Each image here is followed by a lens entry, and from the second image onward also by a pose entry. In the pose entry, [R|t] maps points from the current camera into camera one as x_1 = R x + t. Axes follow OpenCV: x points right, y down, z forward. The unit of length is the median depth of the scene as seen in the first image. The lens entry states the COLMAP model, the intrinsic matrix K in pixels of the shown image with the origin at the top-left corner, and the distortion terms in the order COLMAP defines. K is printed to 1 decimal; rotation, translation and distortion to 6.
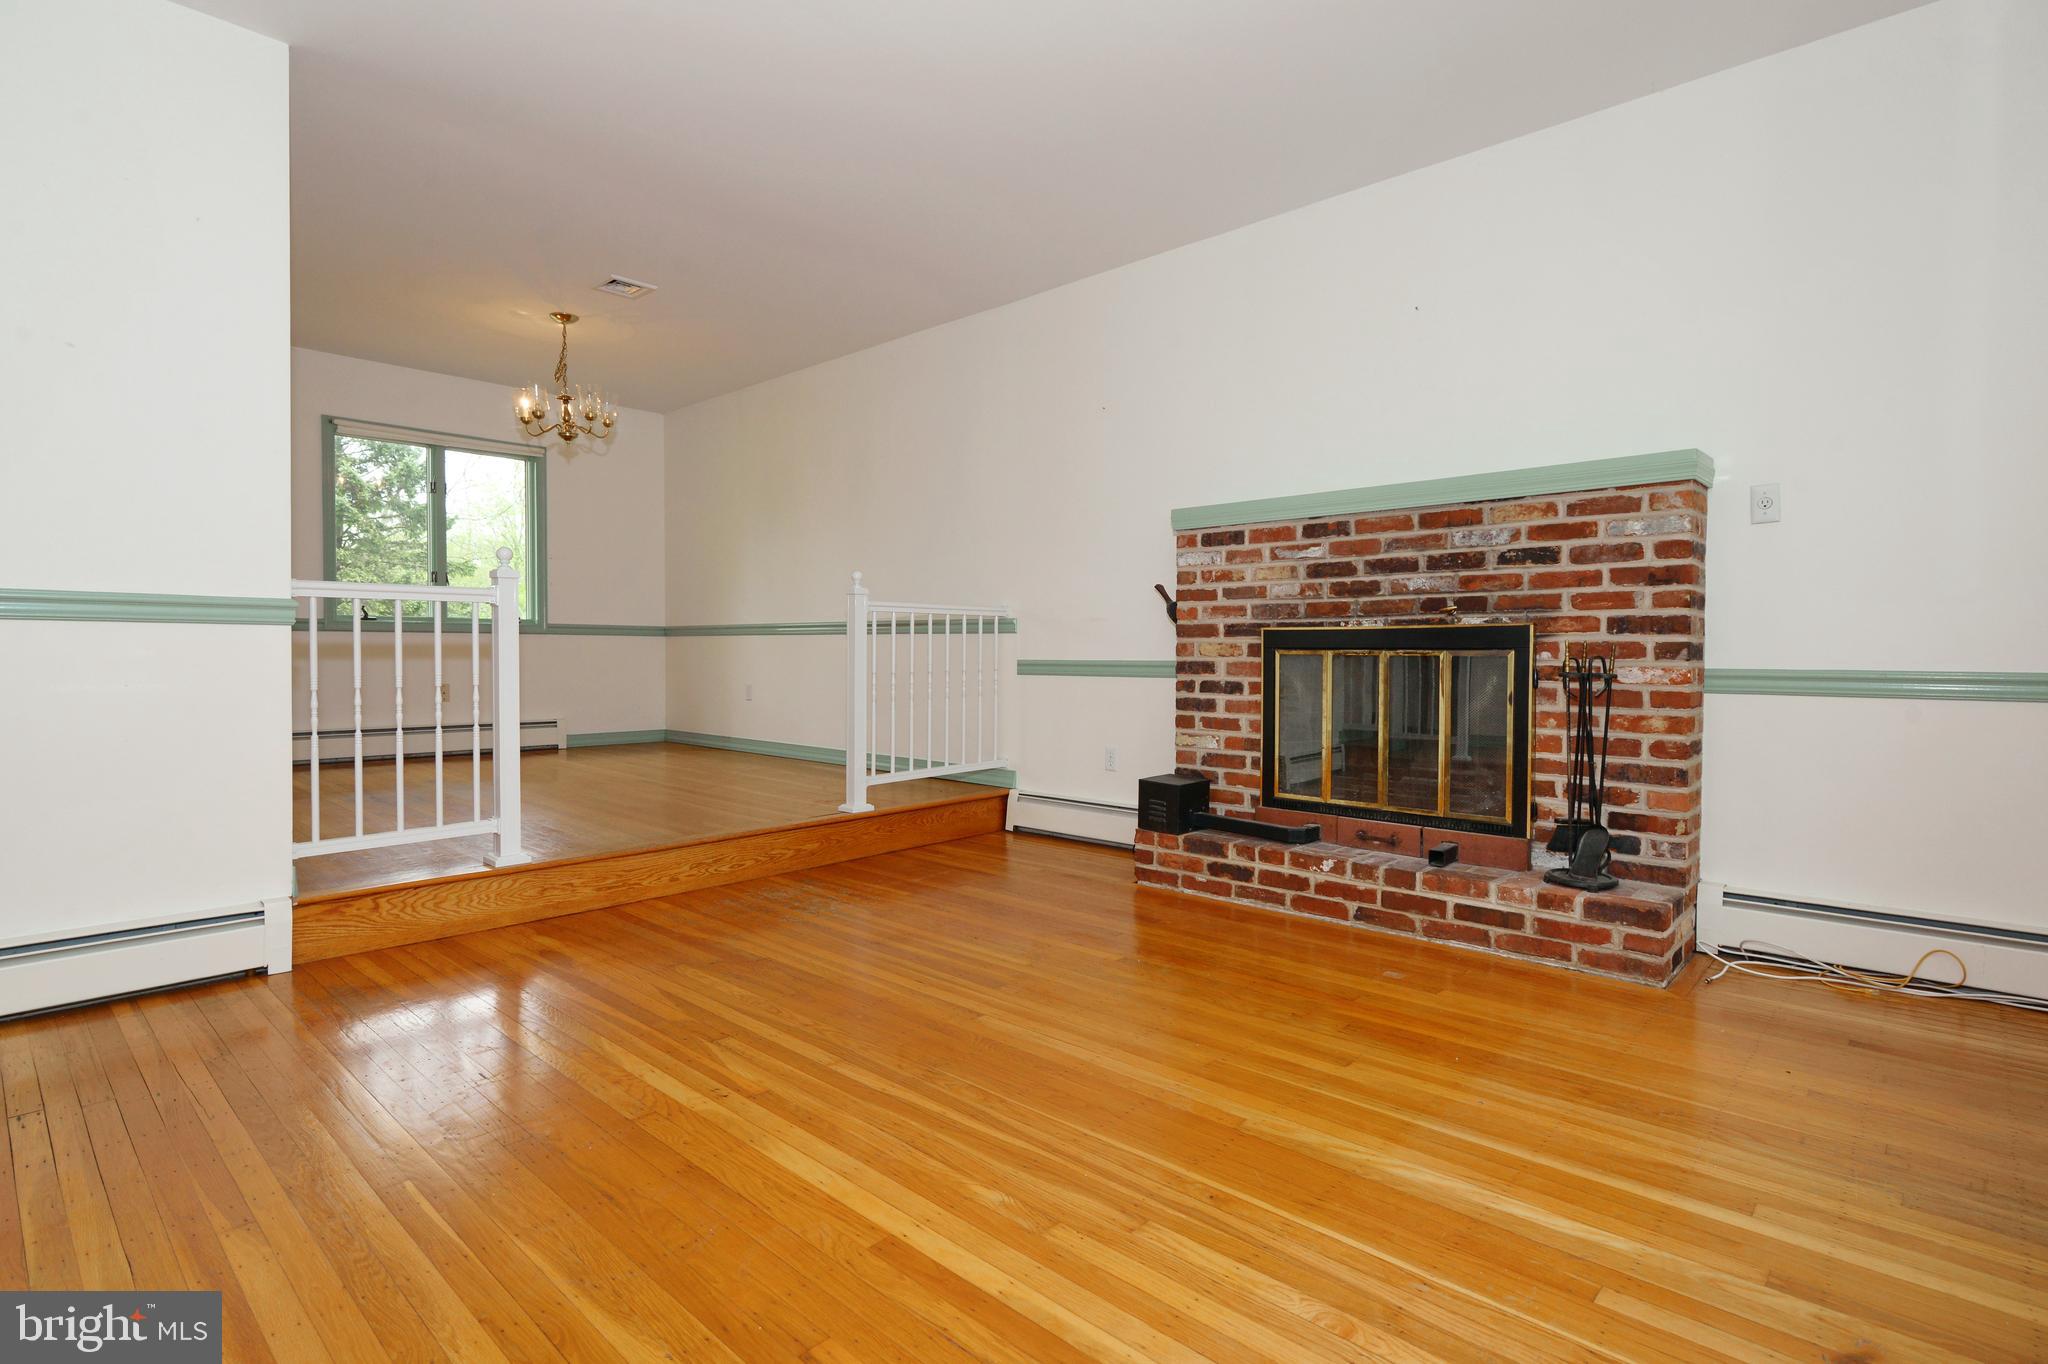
lens RADIAL K [[996.9, 0, 1009.3], [0, 996.9, 699.3], [0, 0, 1]] dist [-0.005782, -0.002099]
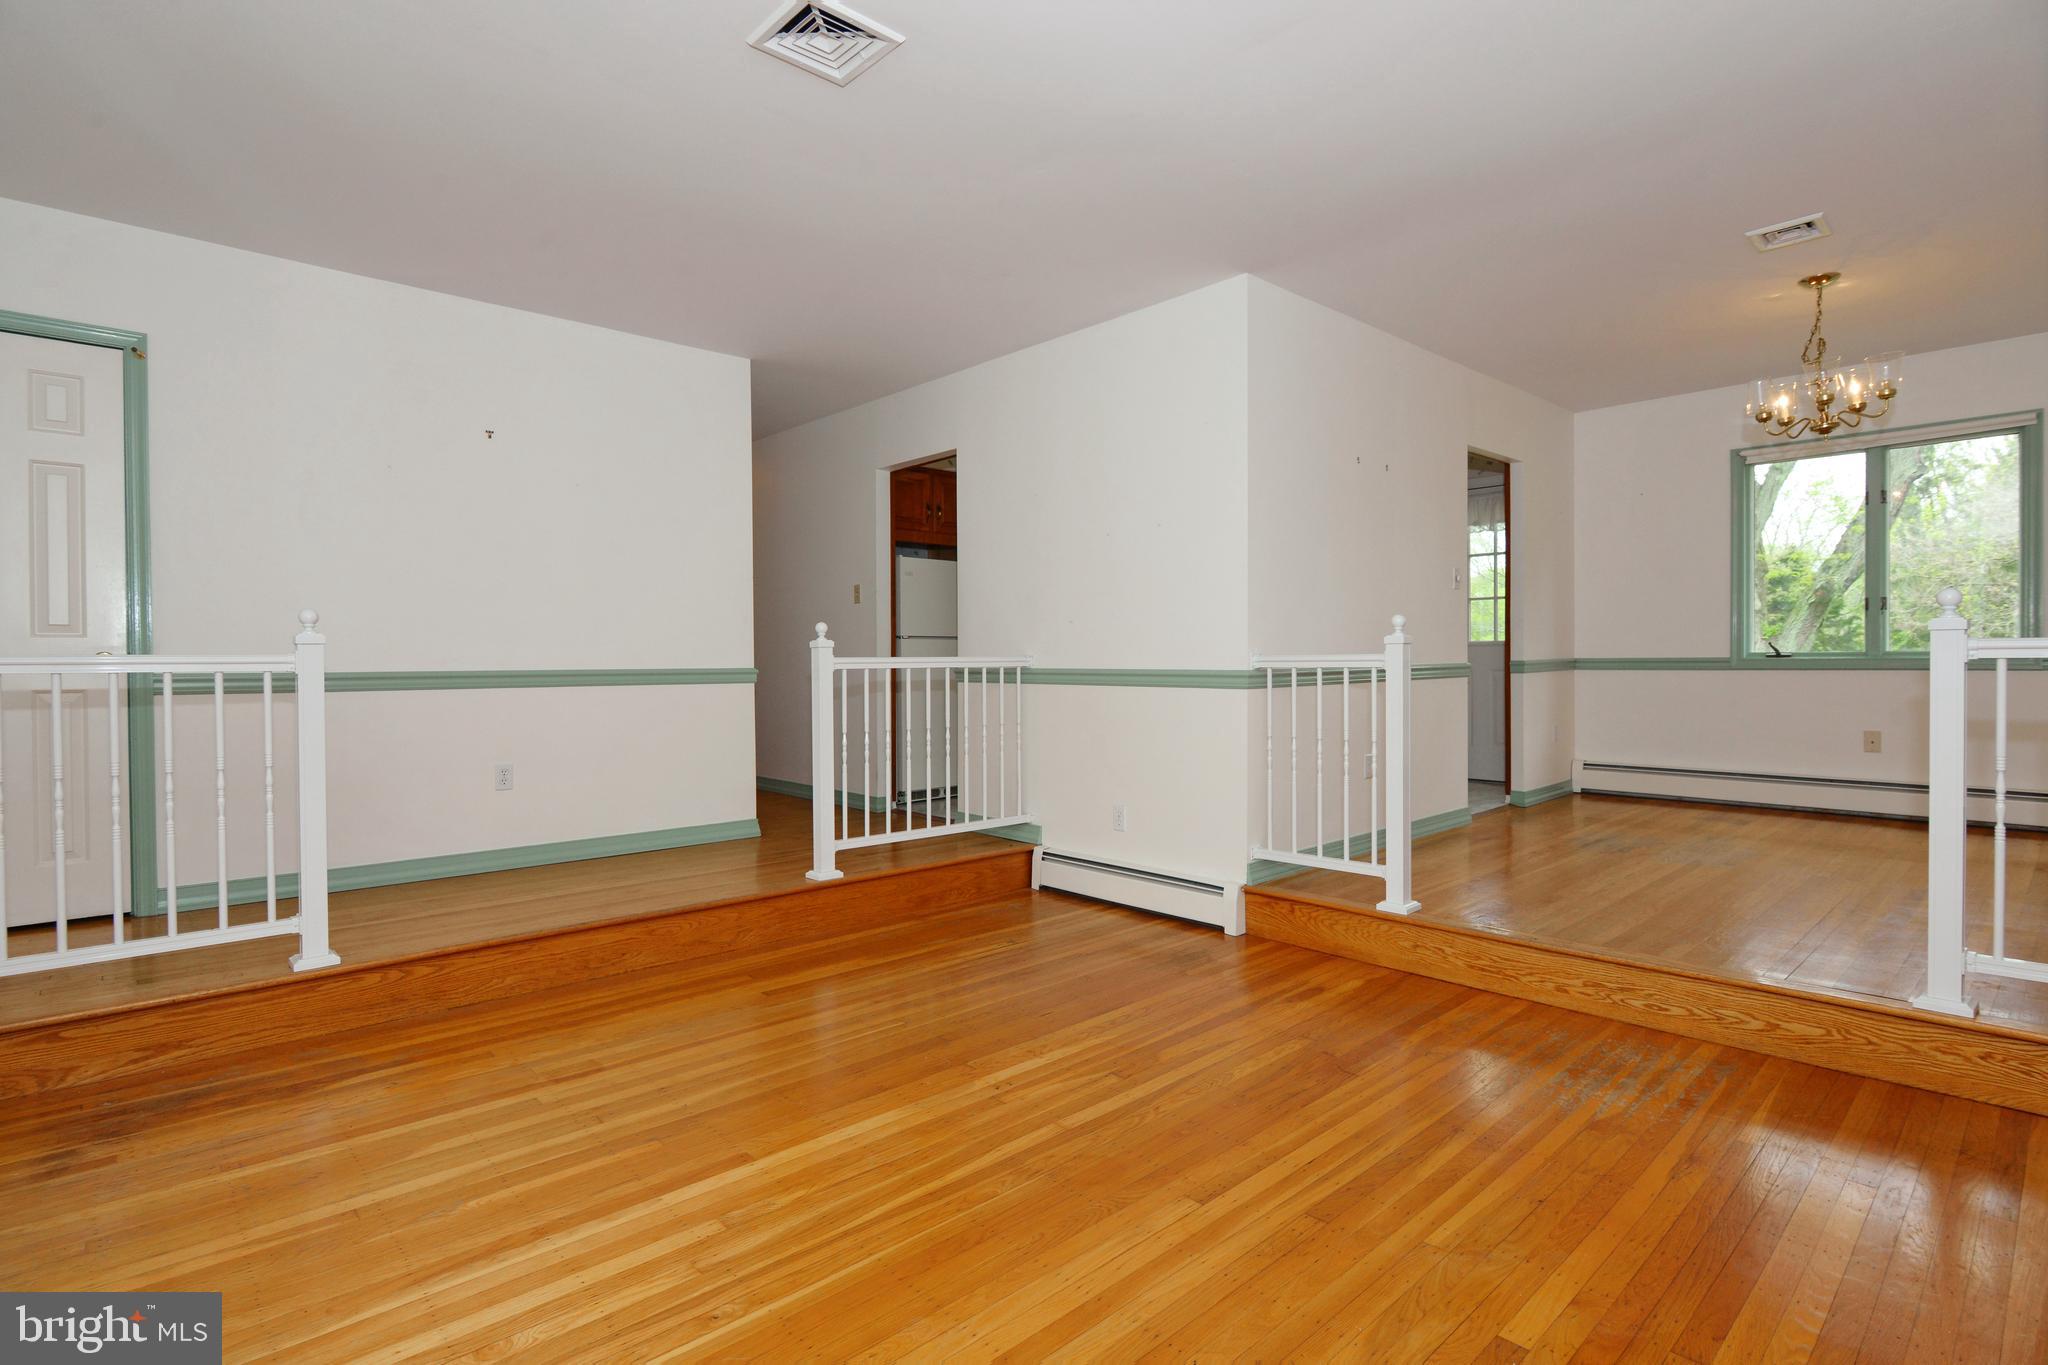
lens RADIAL K [[996.9, 0, 1037.5], [0, 996.9, 662.3], [0, 0, 1]] dist [-0.005782, -0.002099]
pose [[-0.071049, -0.002840, -0.997469, 0.625655], [-0.040873, 0.999164, 0.000067, -0.089670], [0.996635, 0.040774, -0.071106, 0.728891]]
